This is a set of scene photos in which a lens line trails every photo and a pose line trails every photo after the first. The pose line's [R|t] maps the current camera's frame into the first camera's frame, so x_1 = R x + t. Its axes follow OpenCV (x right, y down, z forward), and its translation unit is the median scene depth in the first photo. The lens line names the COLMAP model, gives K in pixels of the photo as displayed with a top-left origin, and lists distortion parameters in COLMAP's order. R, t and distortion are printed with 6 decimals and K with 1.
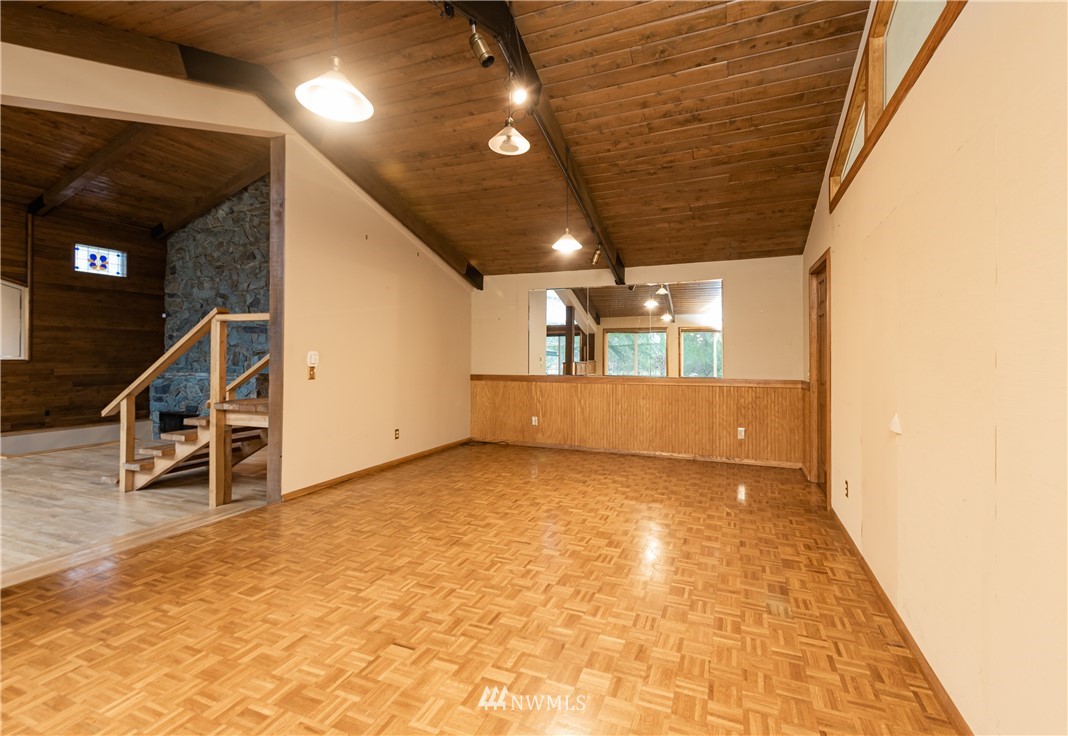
lens RADIAL K [[460.3, 0, 548.3], [0, 460.3, 350.4], [0, 0, 1]] dist [0.018863, -0.000222]
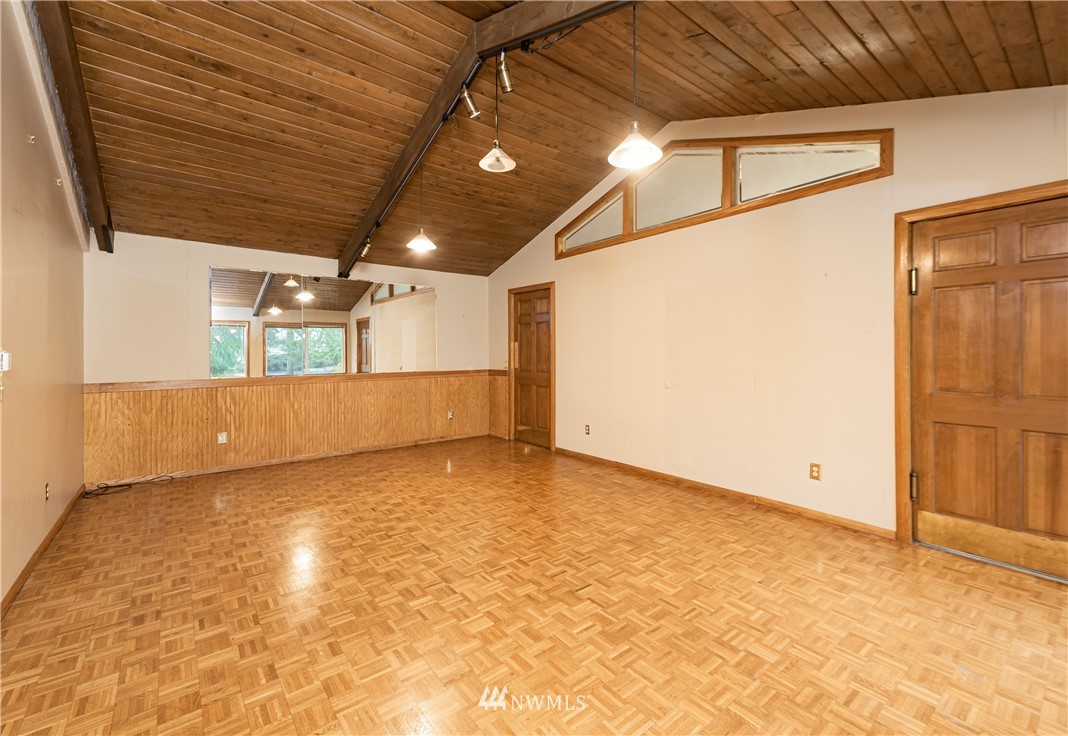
lens RADIAL K [[460.3, 0, 548.3], [0, 460.3, 350.4], [0, 0, 1]] dist [0.018863, -0.000222]
pose [[0.493377, -0.004162, 0.869805, -0.704286], [-0.003705, 0.999969, 0.006886, -0.000968], [-0.869808, -0.006620, 0.493347, 0.237283]]
